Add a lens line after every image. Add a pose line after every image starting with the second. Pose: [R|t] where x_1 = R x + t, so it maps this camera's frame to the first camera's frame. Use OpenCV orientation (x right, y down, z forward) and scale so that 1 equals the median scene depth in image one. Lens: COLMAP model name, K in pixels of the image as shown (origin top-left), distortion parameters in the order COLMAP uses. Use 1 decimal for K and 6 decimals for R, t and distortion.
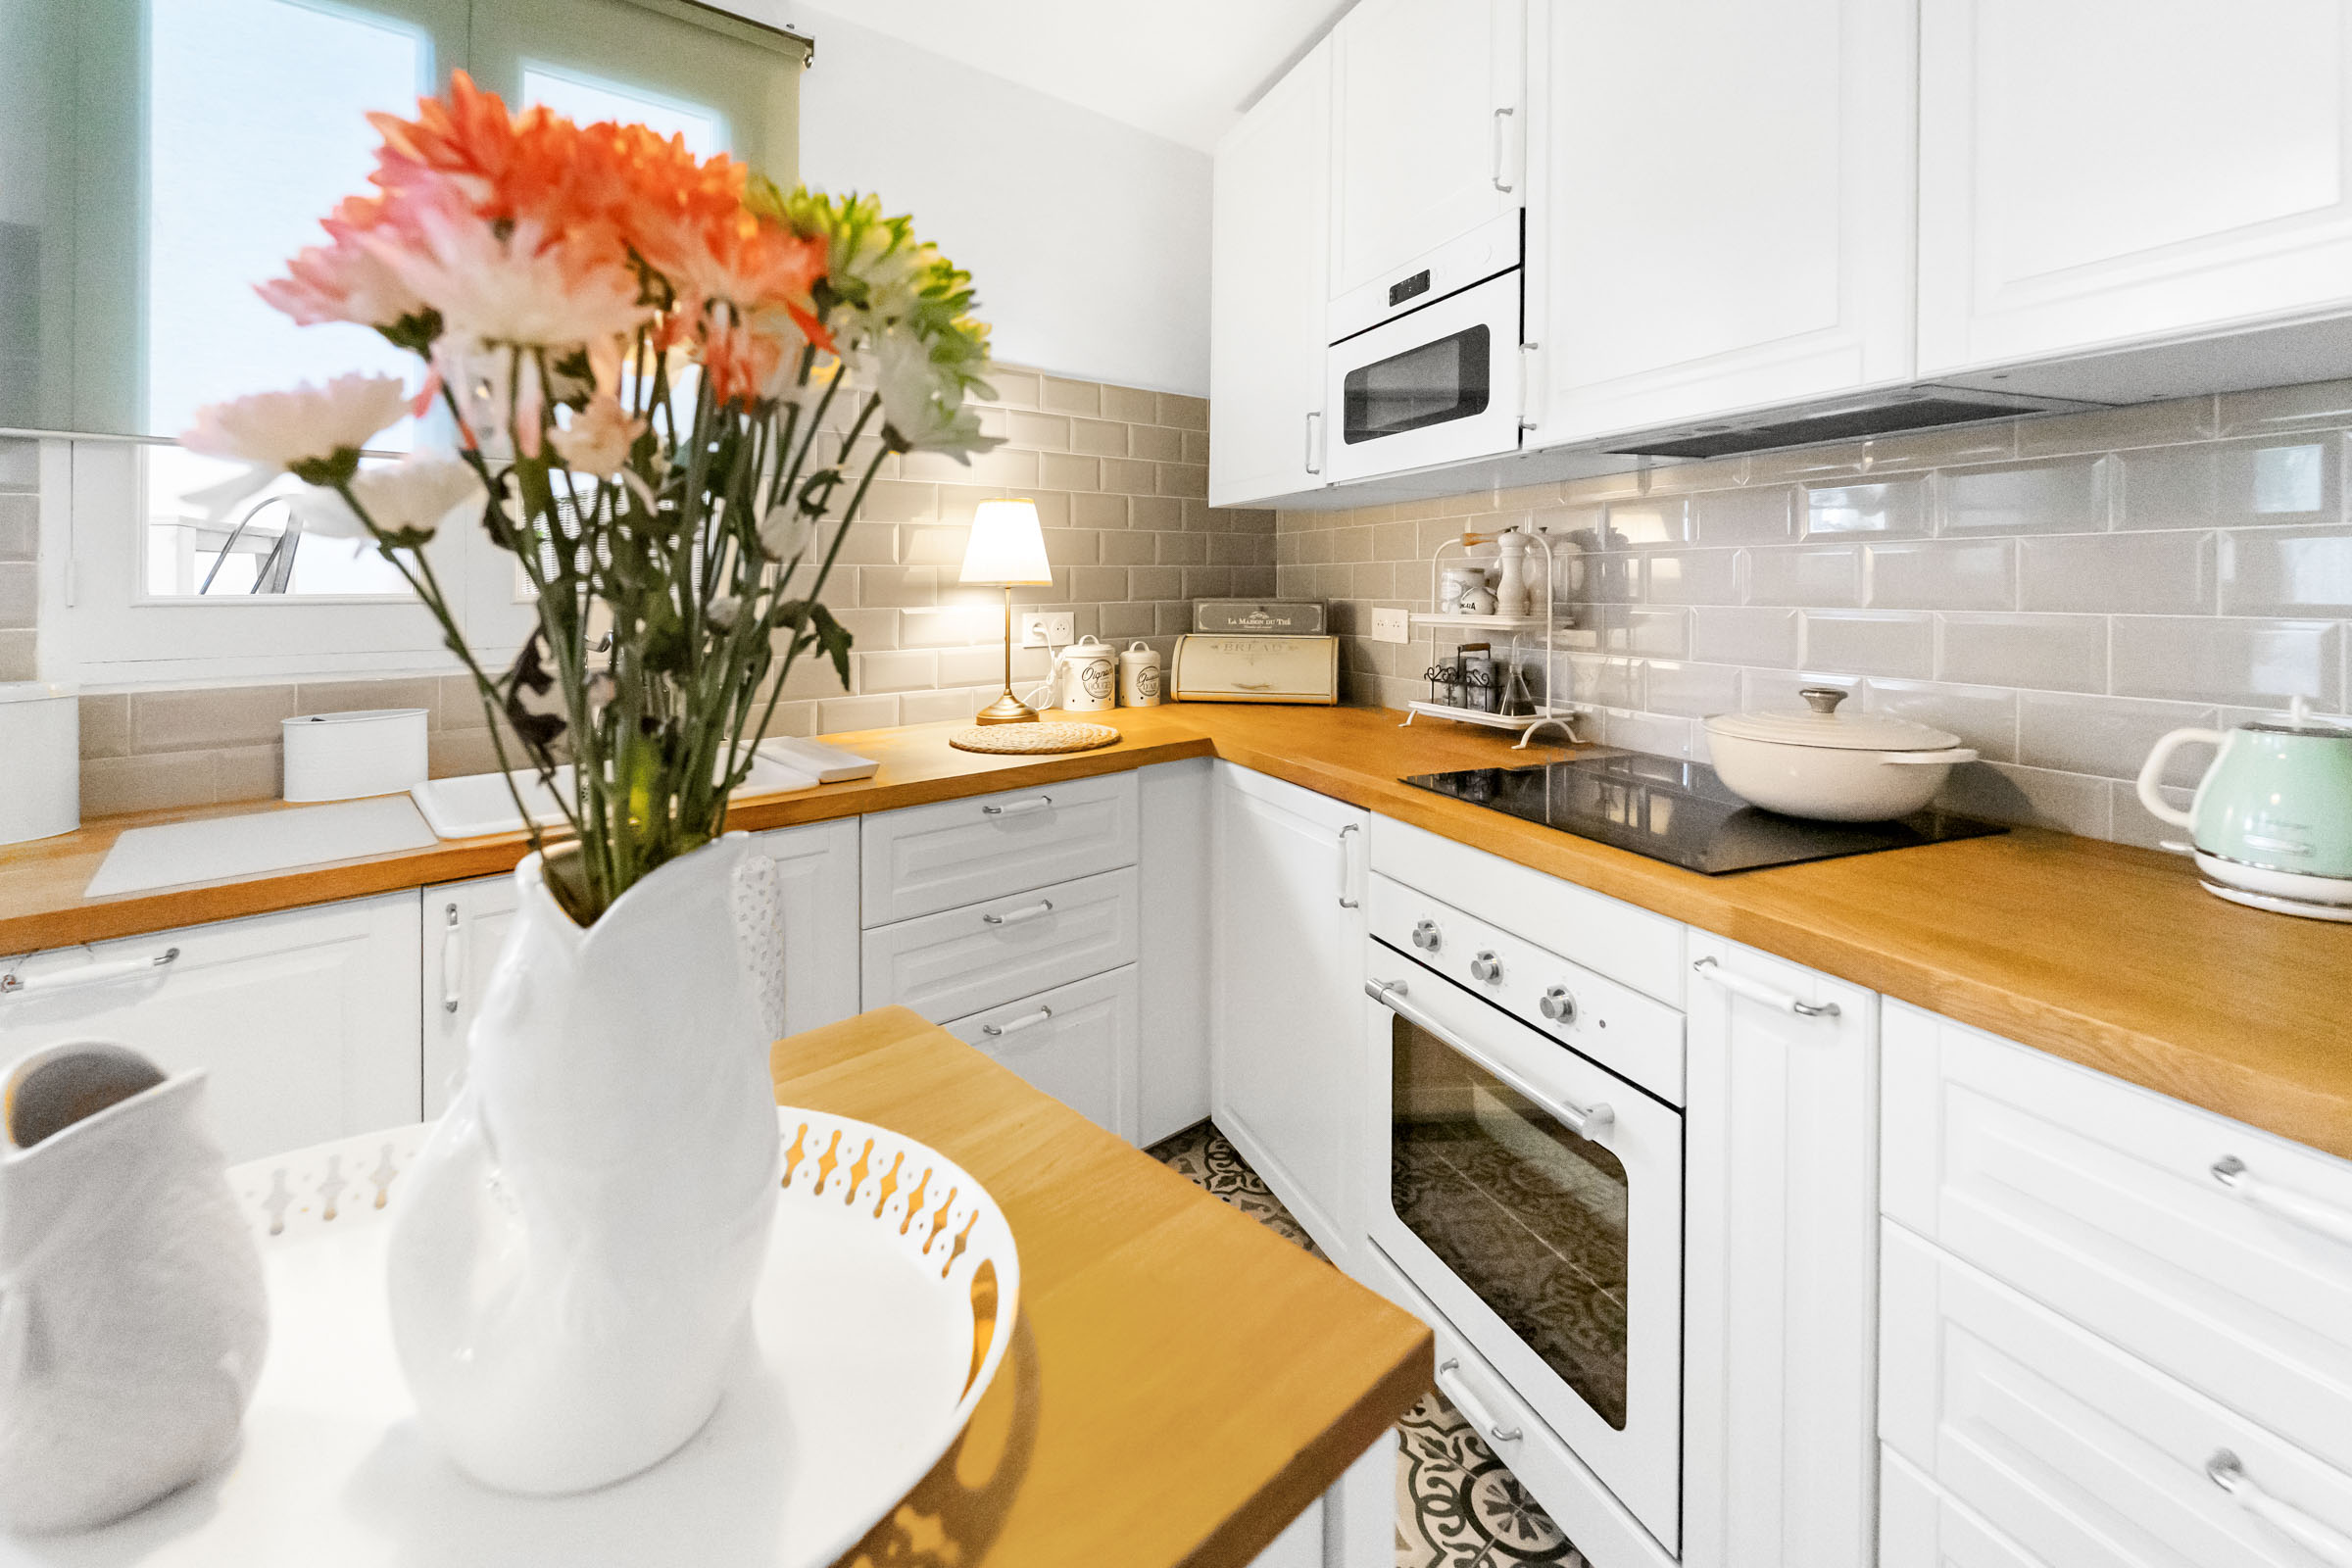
lens RADIAL K [[1028.2, 0, 1156.0], [0, 1028.2, 598.1], [0, 0, 1]] dist [0.000310, -0.000165]
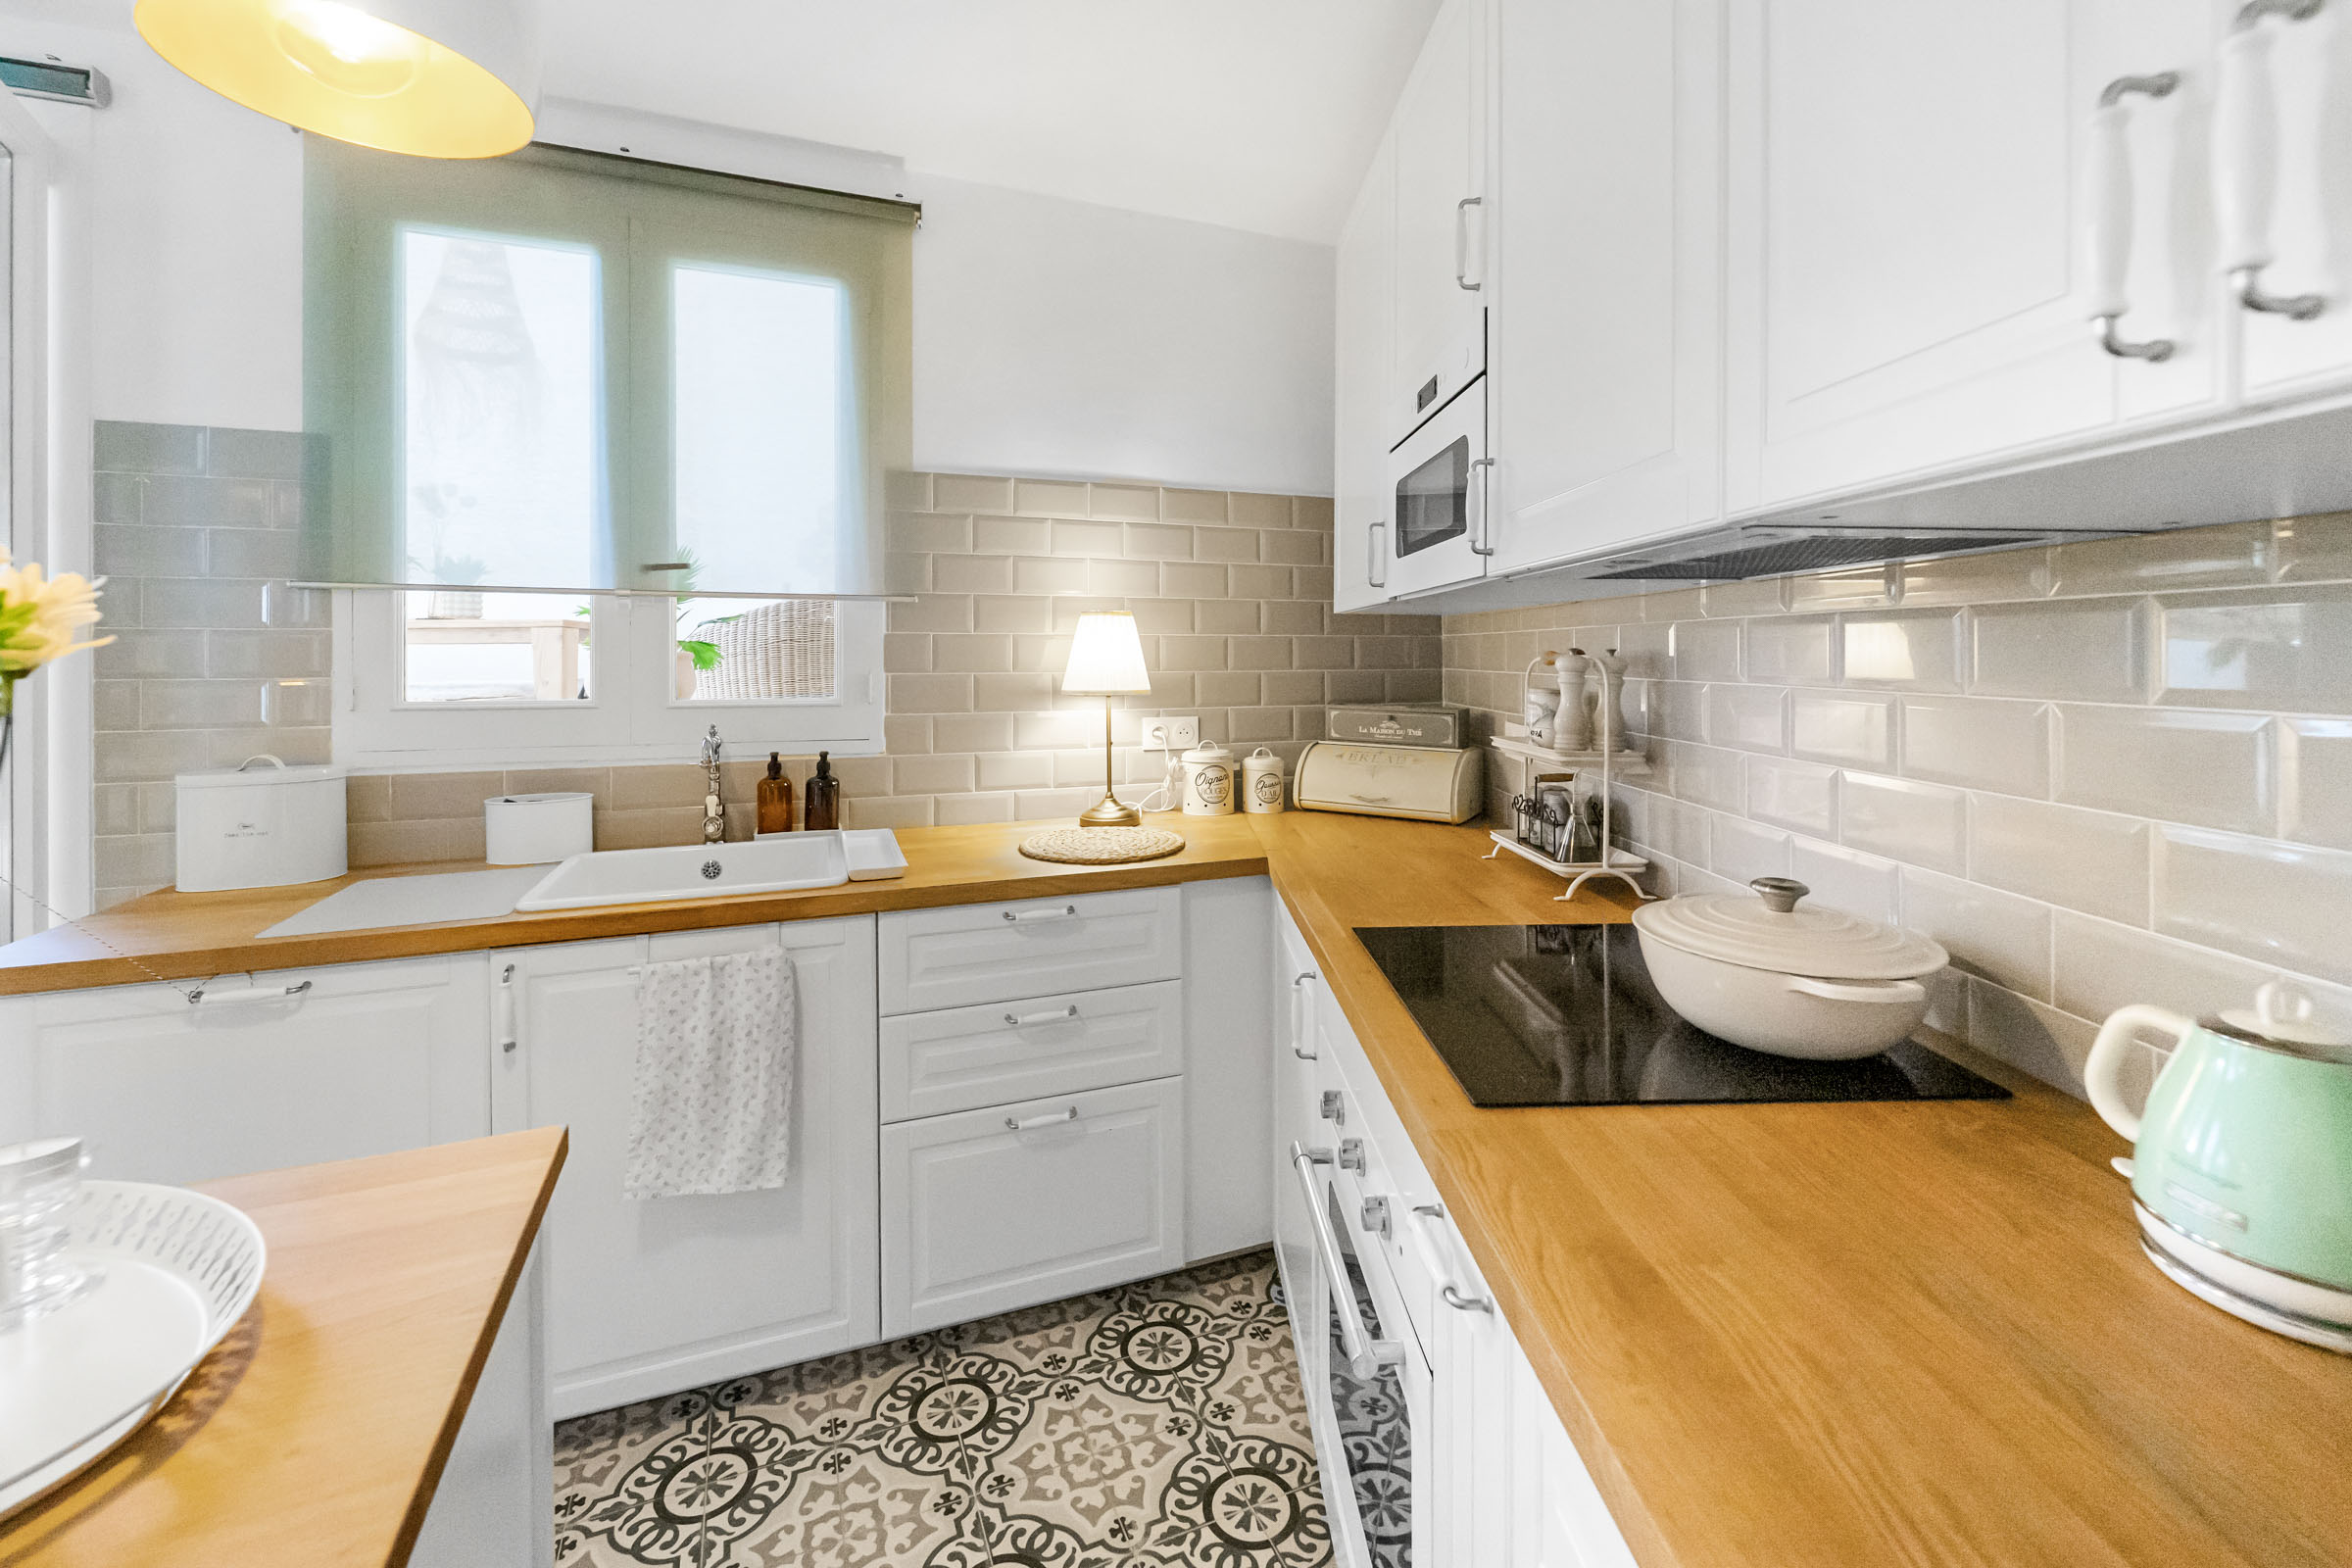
lens RADIAL K [[1002.5, 0, 1194.5], [0, 1002.5, 661.8], [0, 0, 1]] dist [-0.000689, 0.000196]
pose [[0.947420, 0.012721, -0.319739, 0.314930], [-0.014382, 0.999893, -0.002834, -0.050688], [0.319668, 0.007283, 0.947502, 0.073421]]
